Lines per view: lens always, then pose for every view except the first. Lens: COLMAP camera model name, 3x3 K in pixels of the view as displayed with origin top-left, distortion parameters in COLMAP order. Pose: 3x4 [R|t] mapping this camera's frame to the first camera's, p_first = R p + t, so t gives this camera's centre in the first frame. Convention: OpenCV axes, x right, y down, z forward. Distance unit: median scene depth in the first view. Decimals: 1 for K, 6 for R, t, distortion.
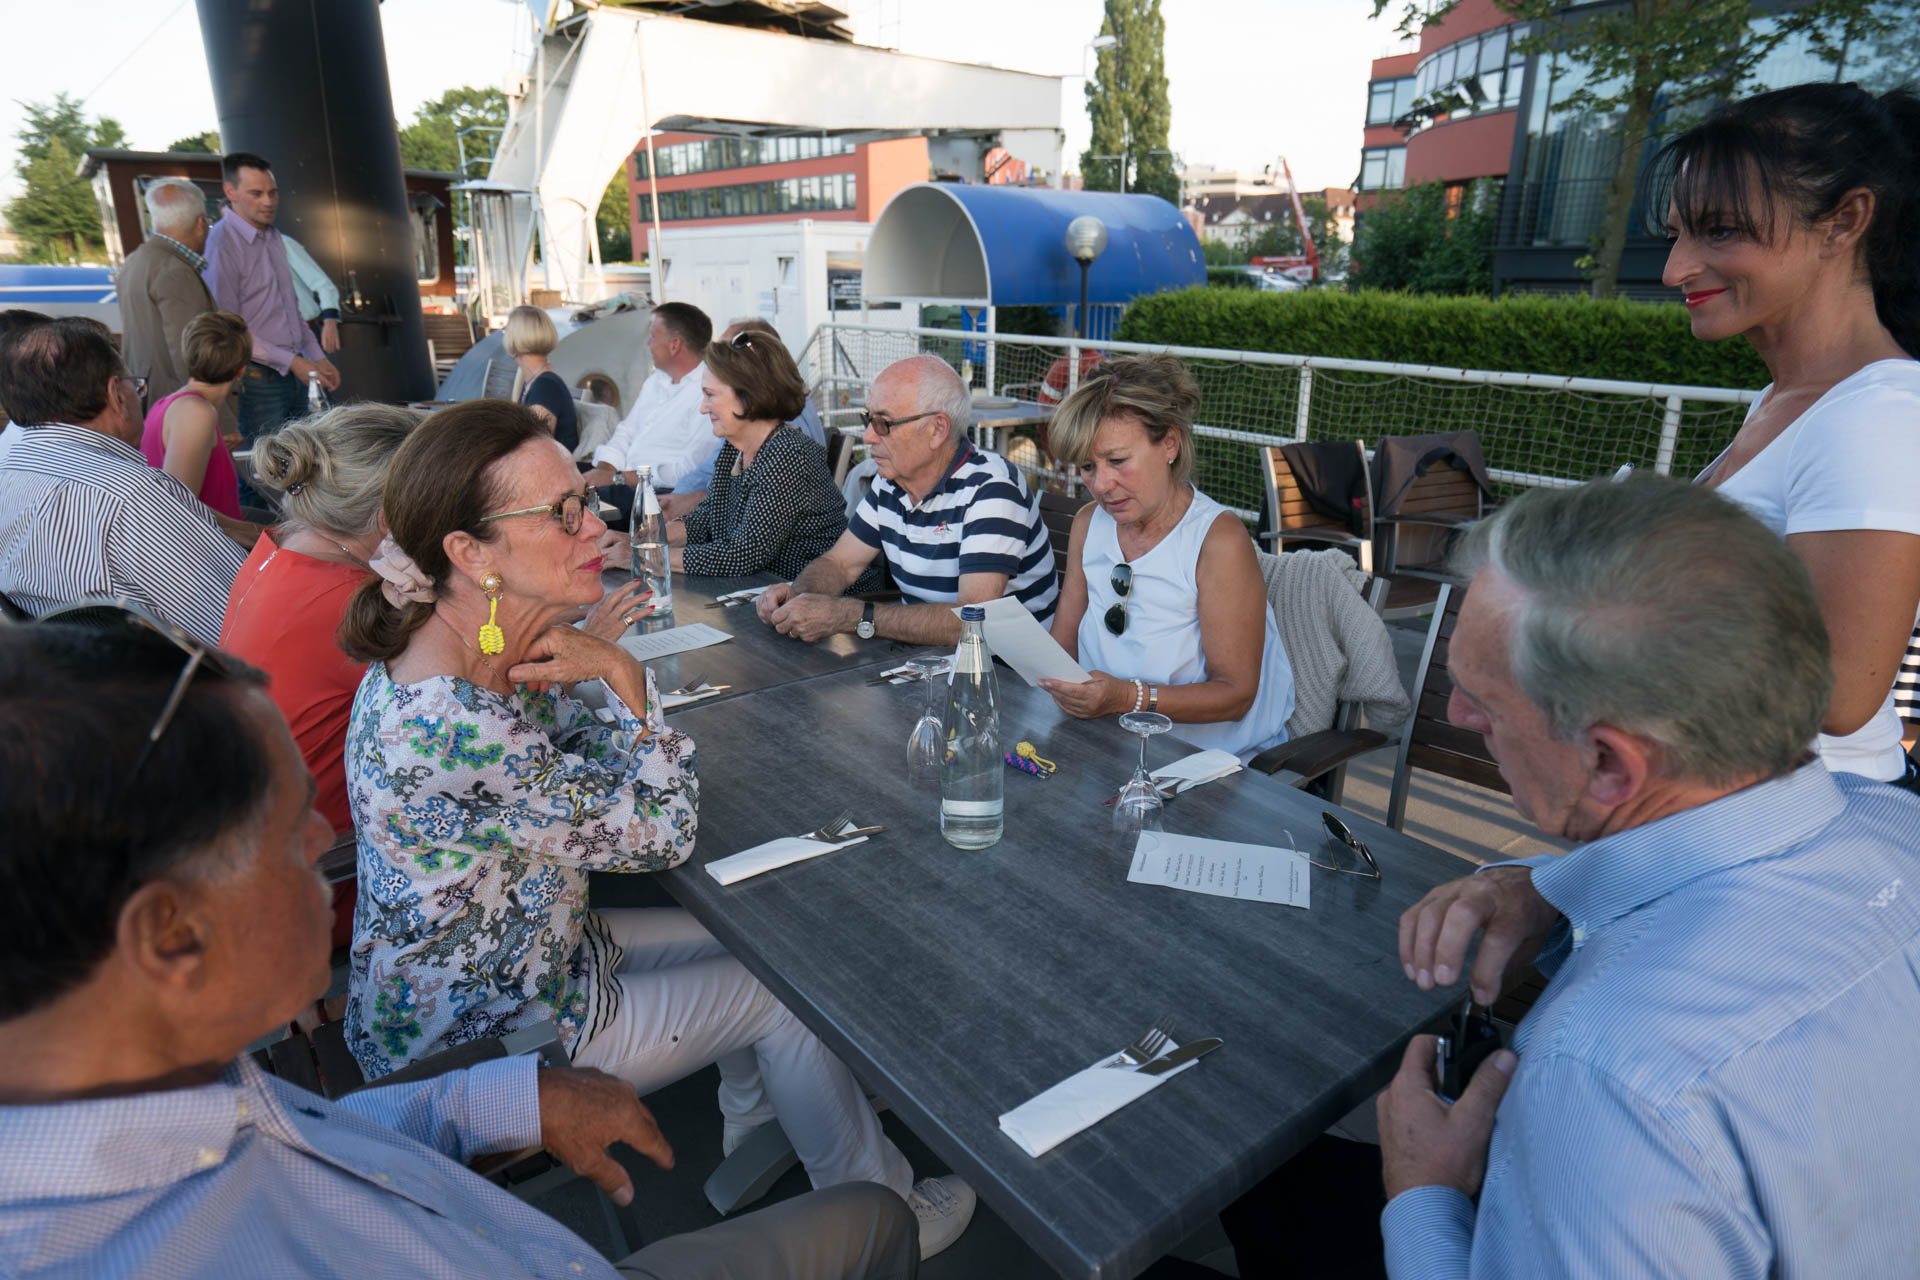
lens RADIAL K [[1198.7, 0, 951.8], [0, 1198.7, 643.7], [0, 0, 1]] dist [0.008375, 0.003101]
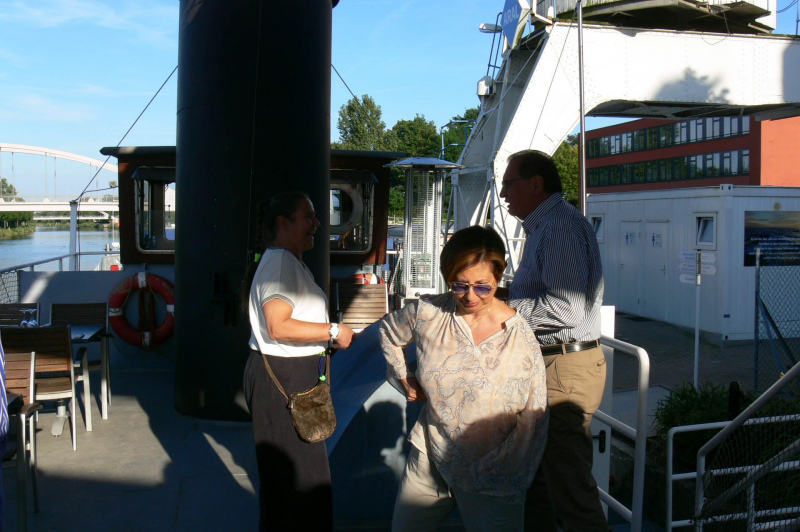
lens RADIAL K [[836.6, 0, 400.1], [0, 836.6, 266.6], [0, 0, 1]] dist [-0.153573, 0.000000]
pose [[0.894683, 0.016856, -0.446383, -0.024443], [-0.123084, 0.969908, -0.210071, -0.040338], [0.429410, 0.242889, 0.869835, 0.111946]]
